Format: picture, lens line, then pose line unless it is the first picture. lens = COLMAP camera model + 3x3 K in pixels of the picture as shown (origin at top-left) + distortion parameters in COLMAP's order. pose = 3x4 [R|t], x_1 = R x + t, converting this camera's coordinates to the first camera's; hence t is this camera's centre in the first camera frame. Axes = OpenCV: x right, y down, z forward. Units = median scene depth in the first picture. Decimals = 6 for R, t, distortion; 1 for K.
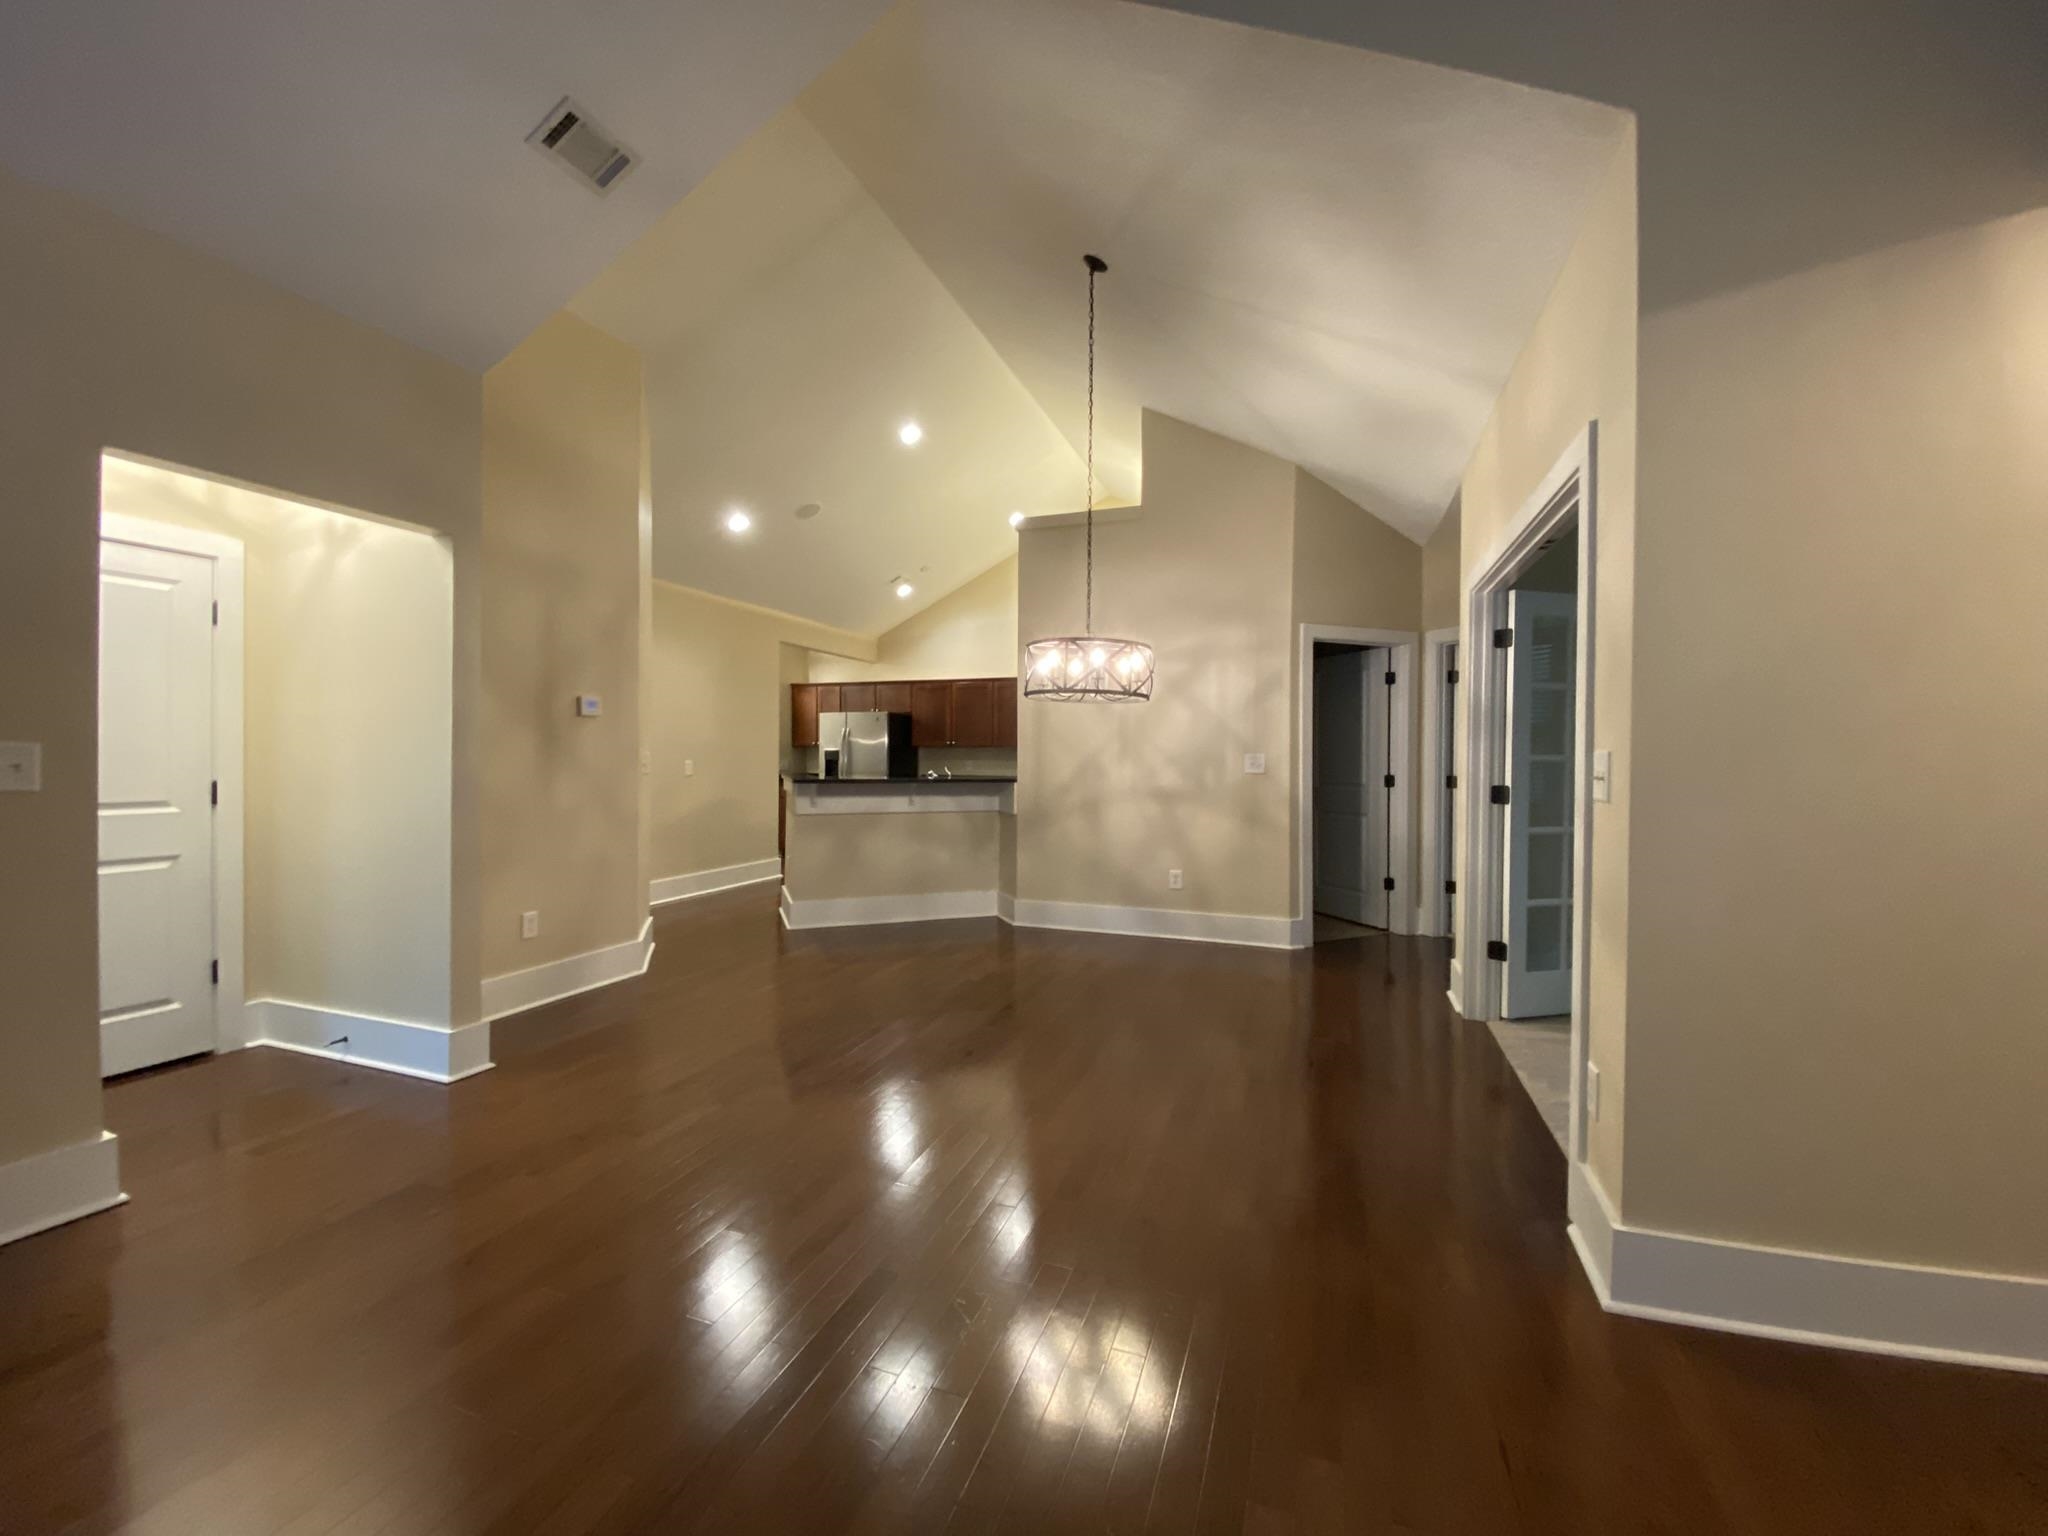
lens RADIAL K [[834.4, 0, 1042.3], [0, 834.4, 760.5], [0, 0, 1]] dist [-0.007738, -0.004523]
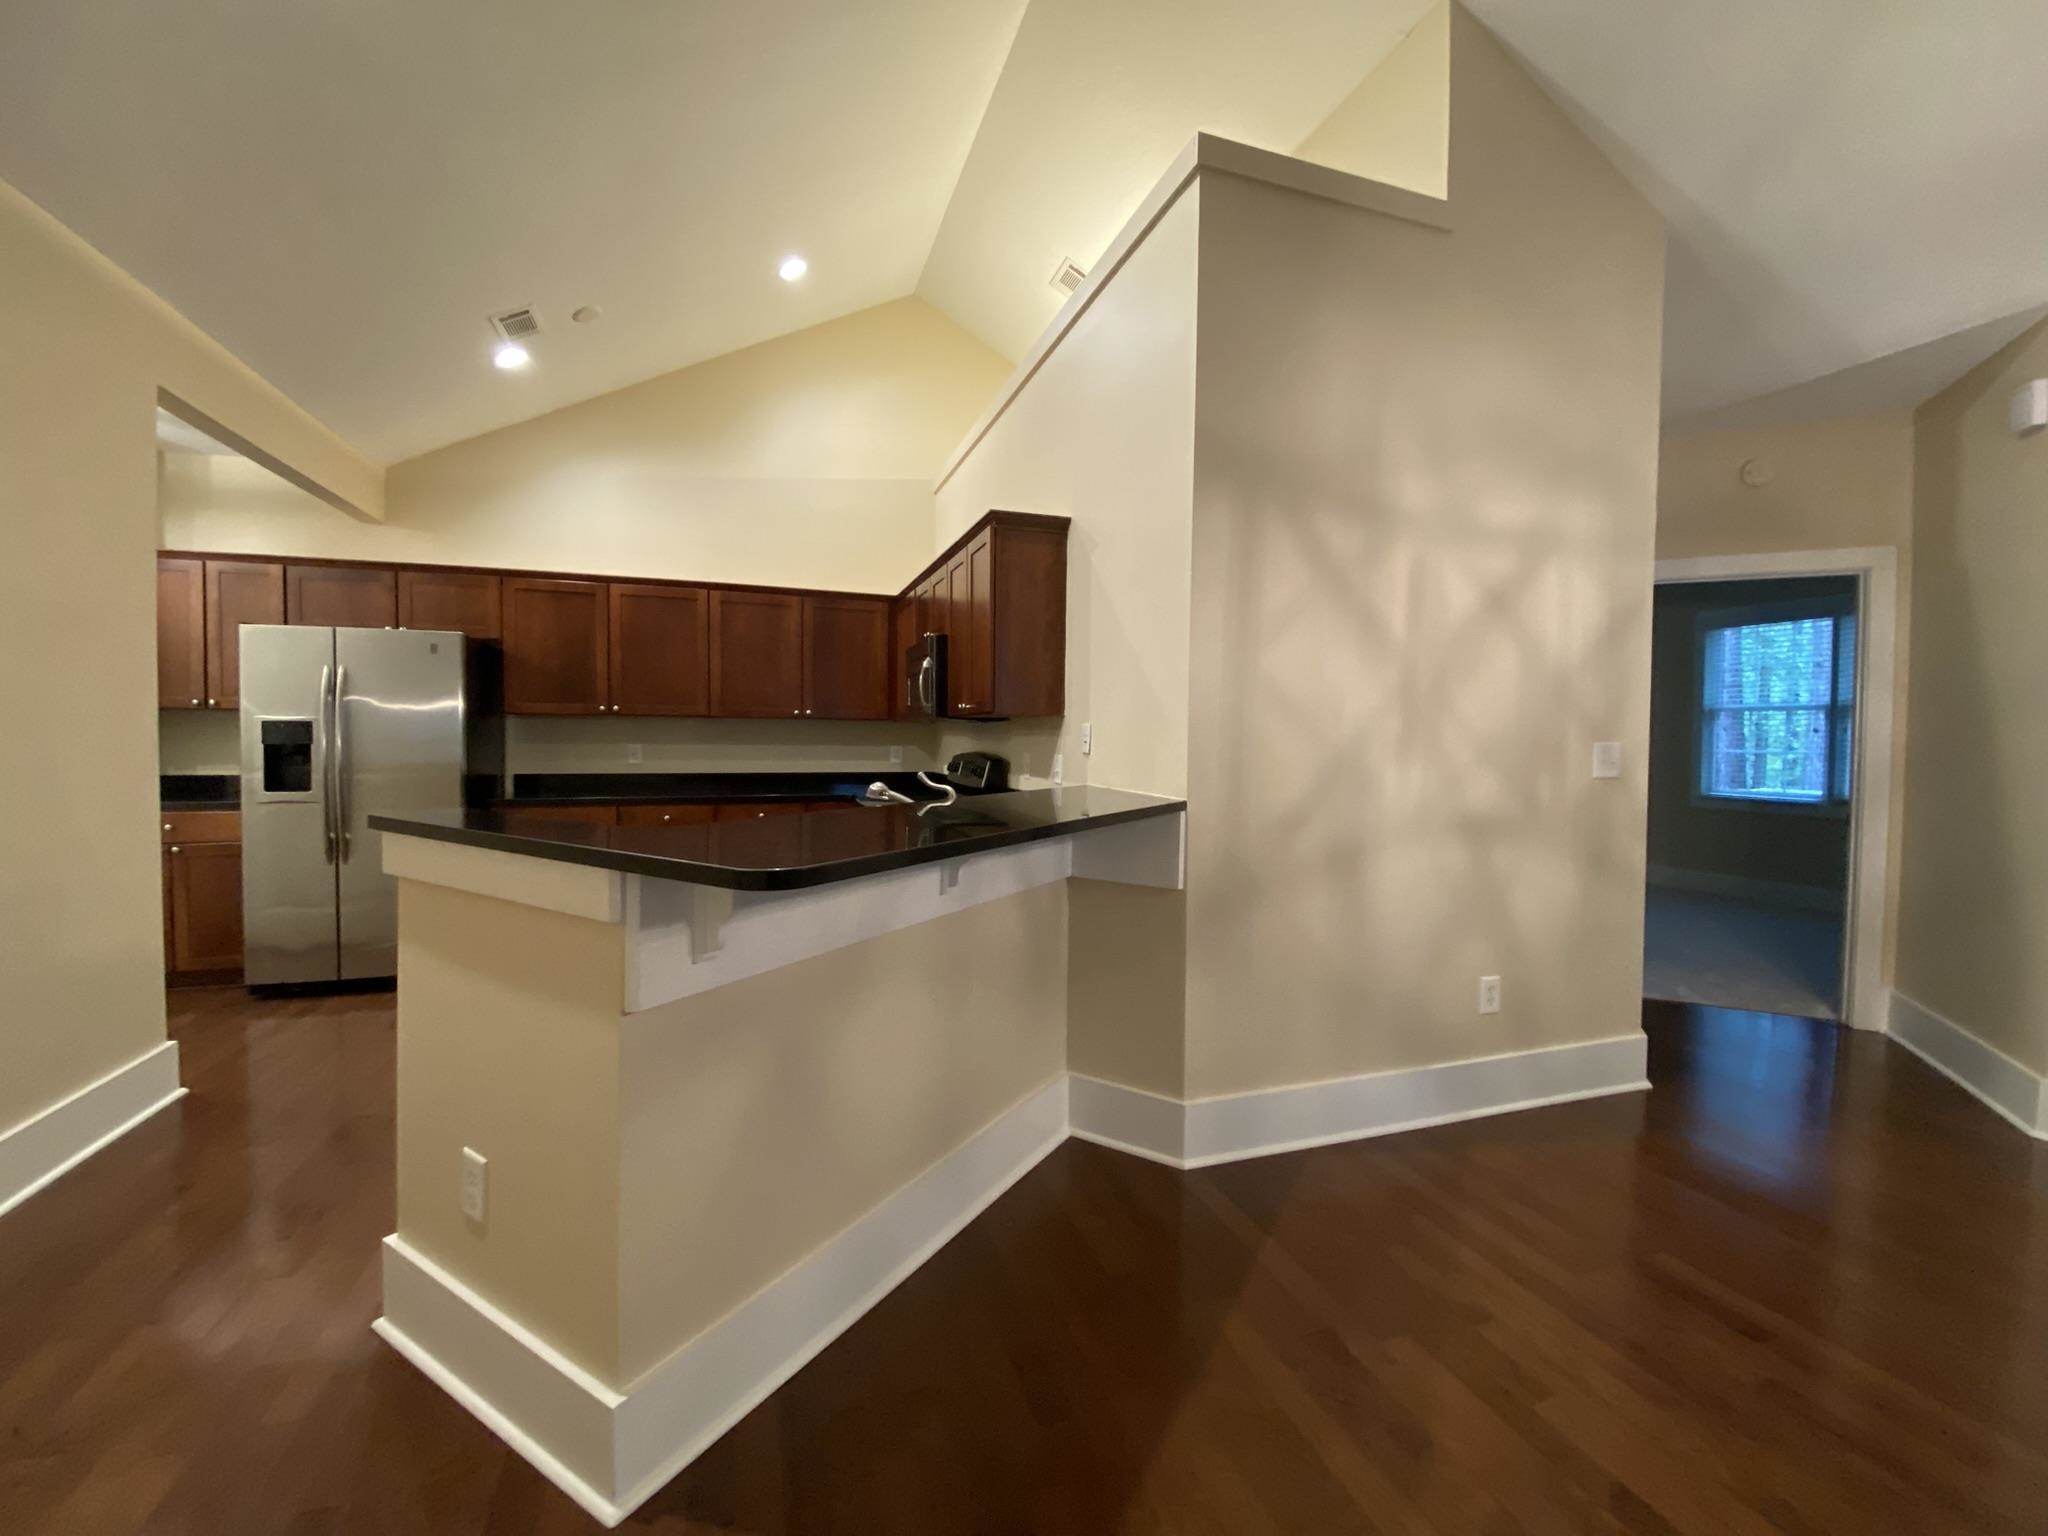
lens RADIAL K [[834.4, 0, 1021.1], [0, 834.4, 763.7], [0, 0, 1]] dist [-0.007738, -0.004523]
pose [[0.788708, -0.018272, 0.614497, -0.340084], [-0.003743, 0.999397, 0.034520, -0.010138], [-0.614757, -0.029526, 0.788164, 0.739533]]
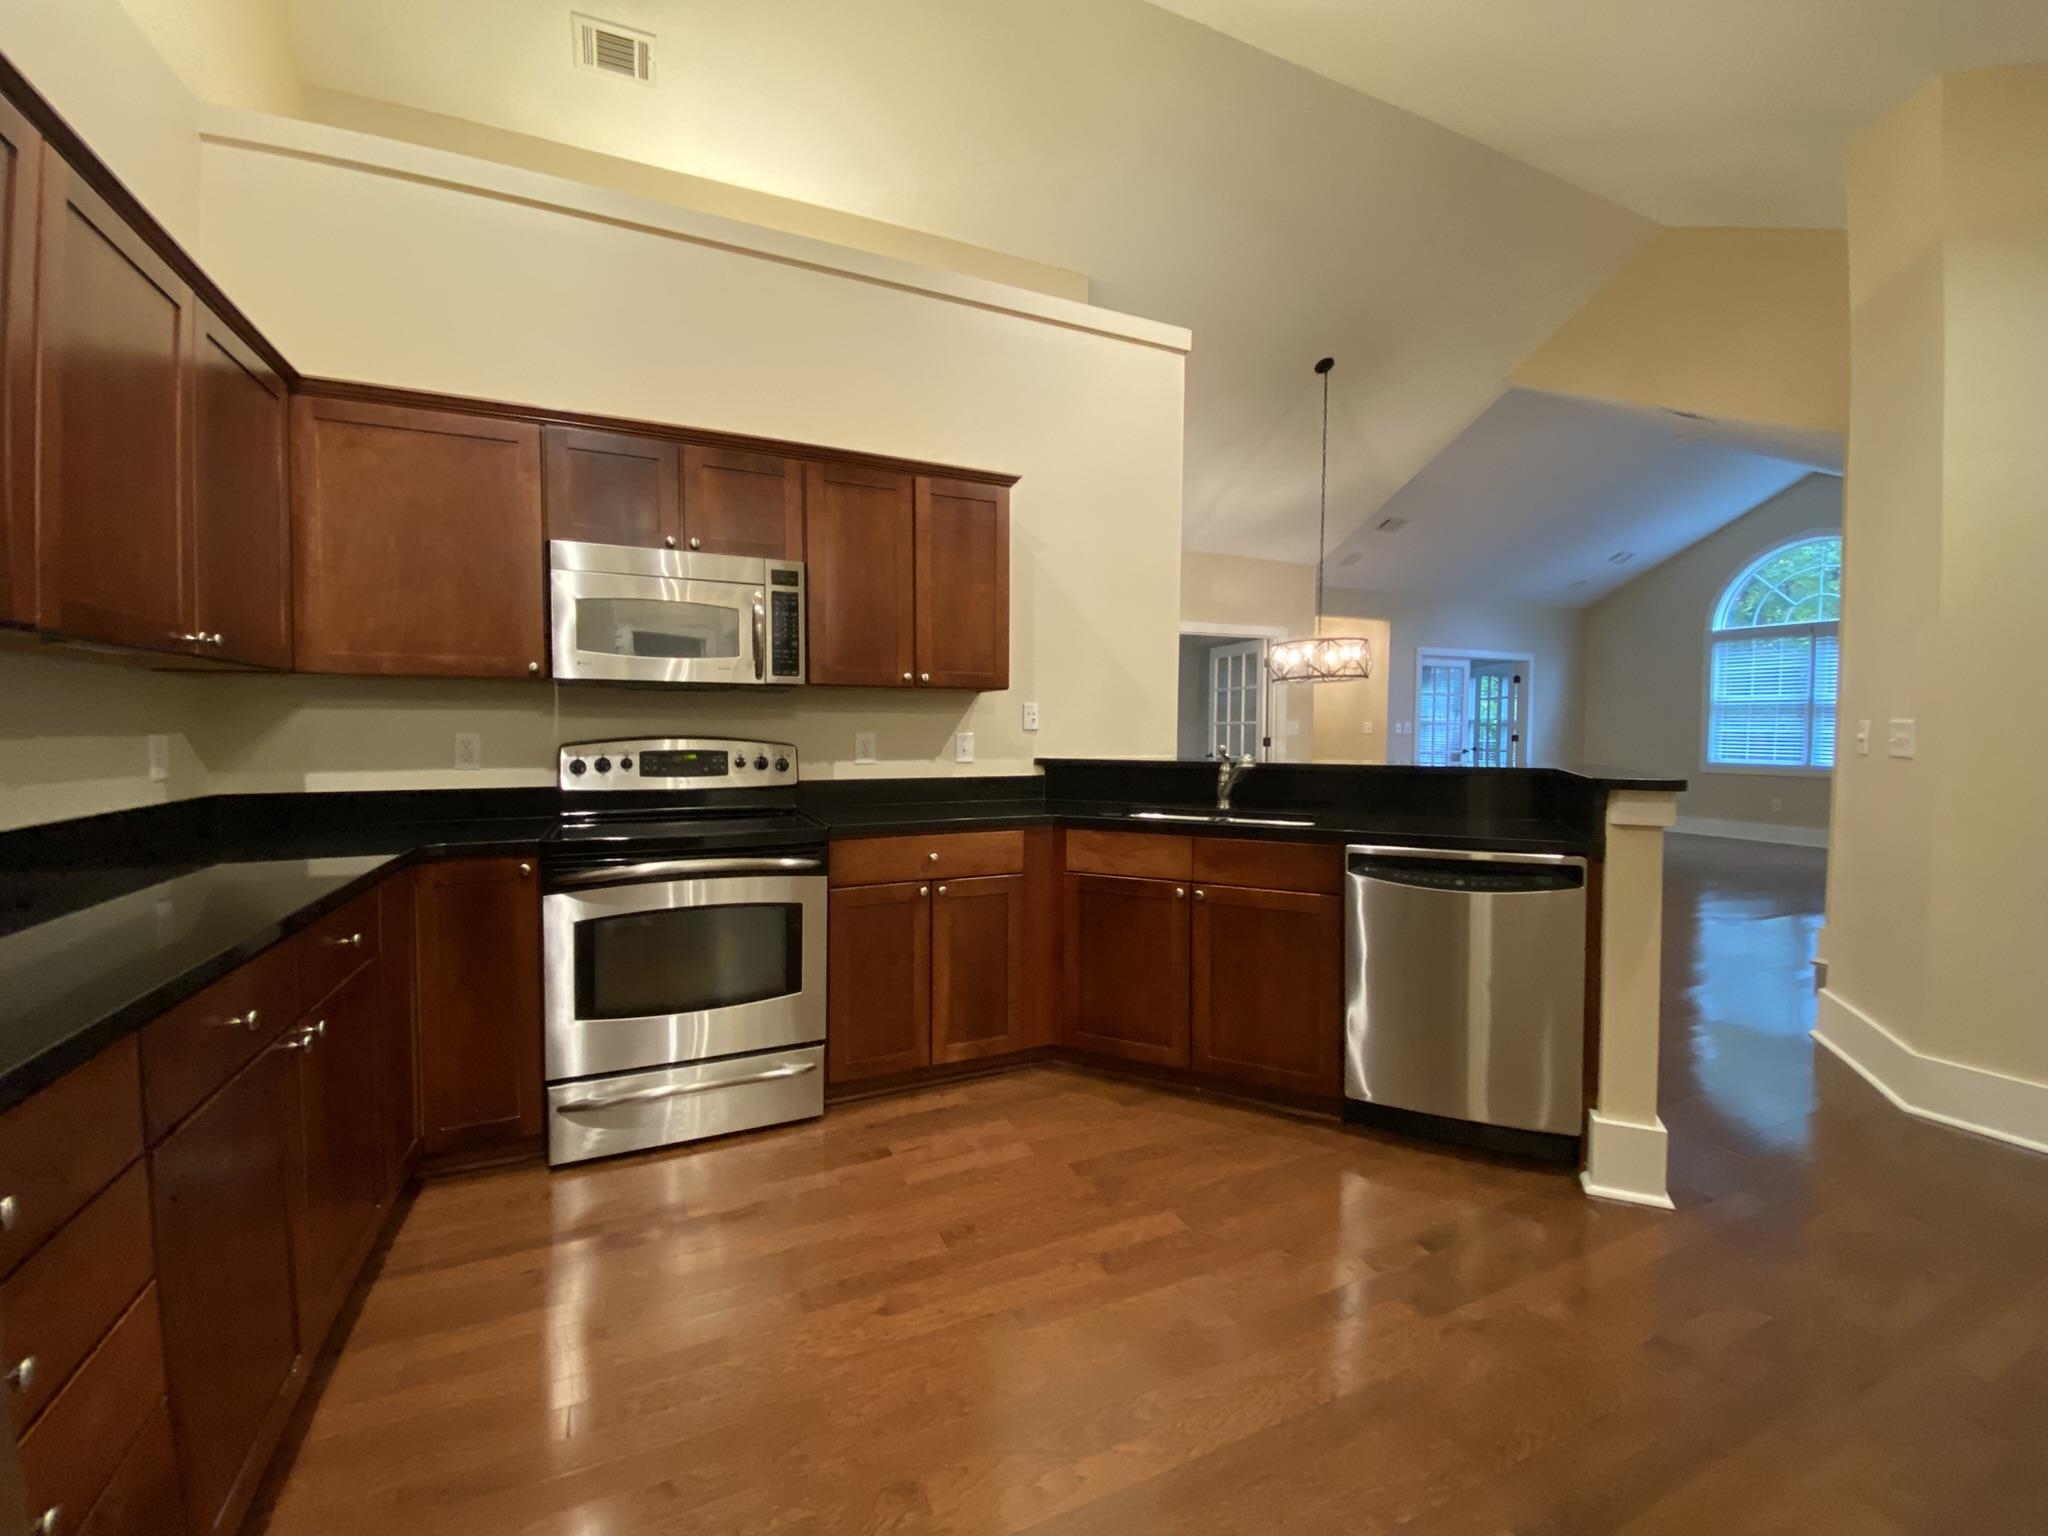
lens RADIAL K [[834.4, 0, 1017.5], [0, 834.4, 764.3], [0, 0, 1]] dist [-0.007738, -0.004523]
pose [[-0.703931, -0.042975, 0.708967, -0.391948], [-0.006454, 0.998514, 0.054118, -0.006631], [-0.710239, 0.033520, -0.703162, 1.506164]]
